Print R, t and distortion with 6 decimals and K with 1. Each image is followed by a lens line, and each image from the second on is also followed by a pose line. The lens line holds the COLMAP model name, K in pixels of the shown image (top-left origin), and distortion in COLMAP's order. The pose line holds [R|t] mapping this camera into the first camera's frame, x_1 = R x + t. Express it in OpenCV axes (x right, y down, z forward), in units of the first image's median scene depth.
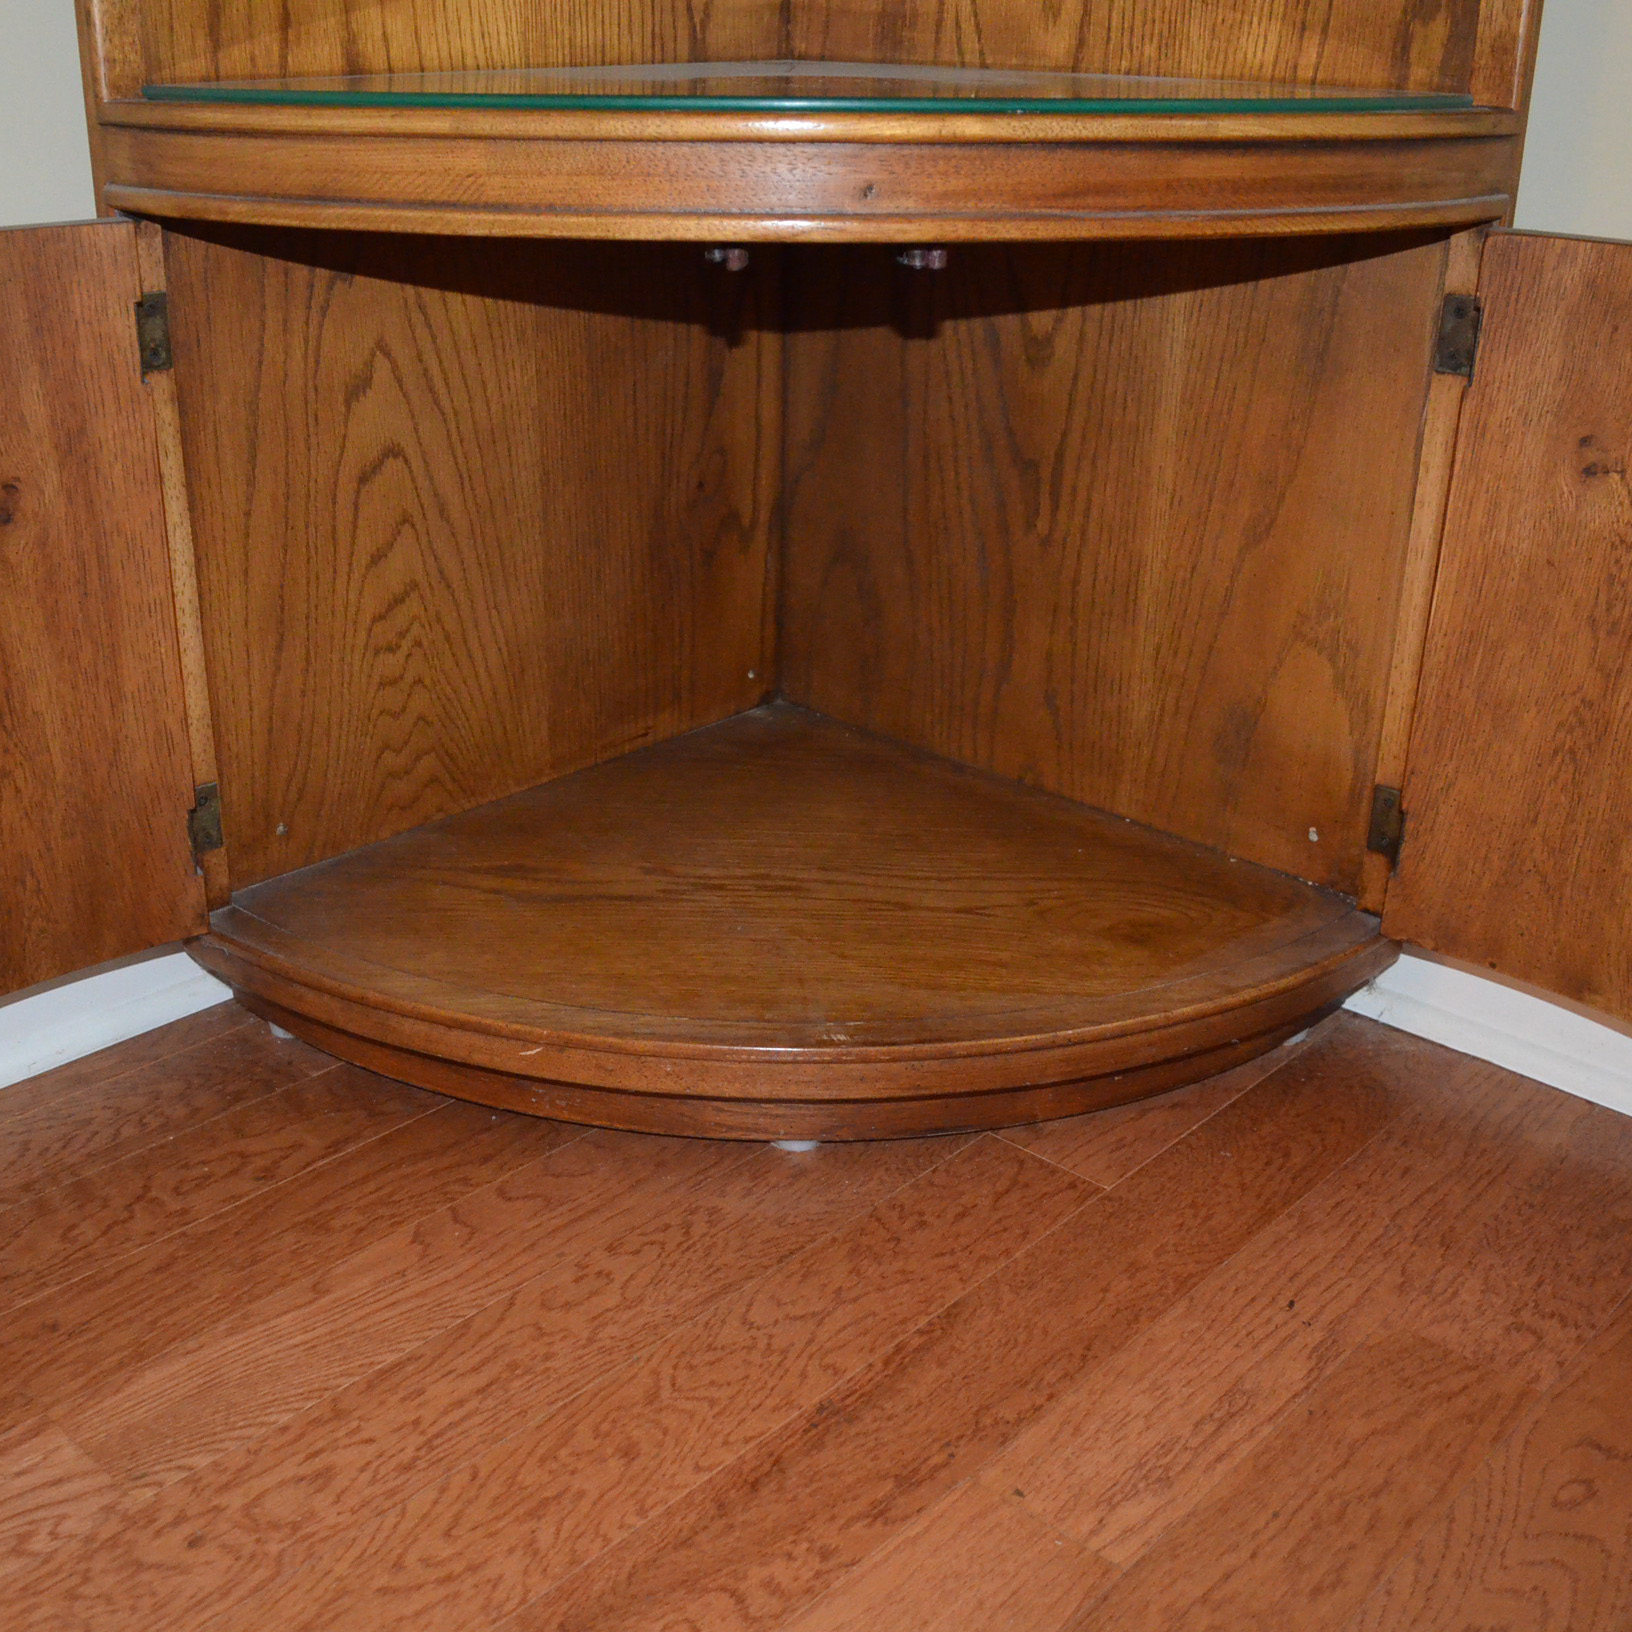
lens RADIAL K [[1970.2, 0, 702.7], [0, 1970.2, 777.4], [0, 0, 1]] dist [-0.087358, 0.016662]
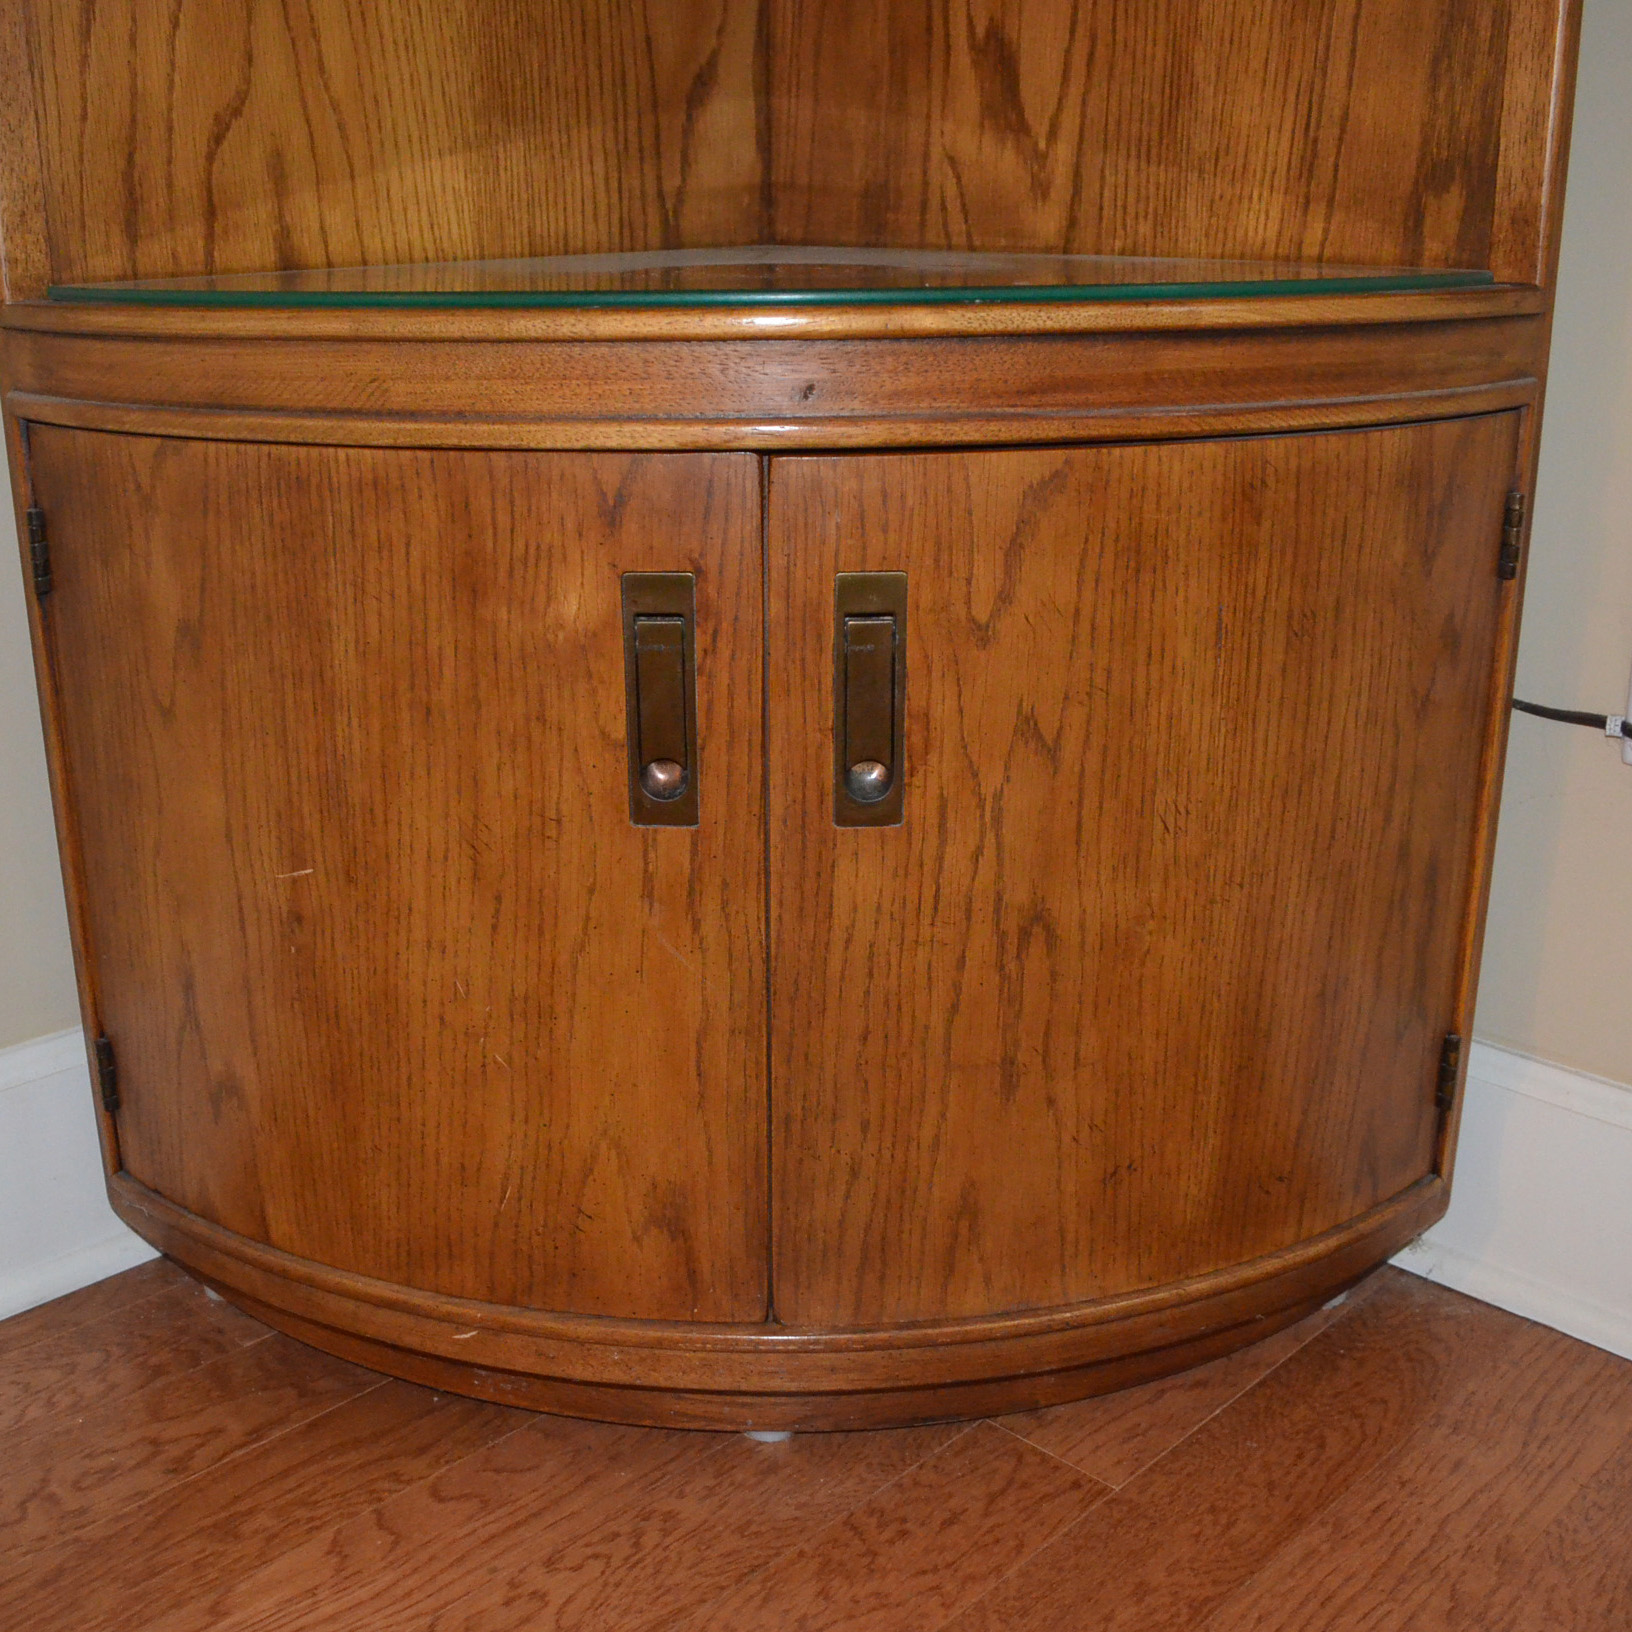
lens RADIAL K [[1970.2, 0, 702.7], [0, 1970.2, 777.4], [0, 0, 1]] dist [-0.087358, 0.016662]
pose [[0.999391, -0.007271, -0.034140, 0.053819], [0.004361, 0.996408, -0.084573, -0.038693], [0.034632, 0.084372, 0.995832, 0.093357]]
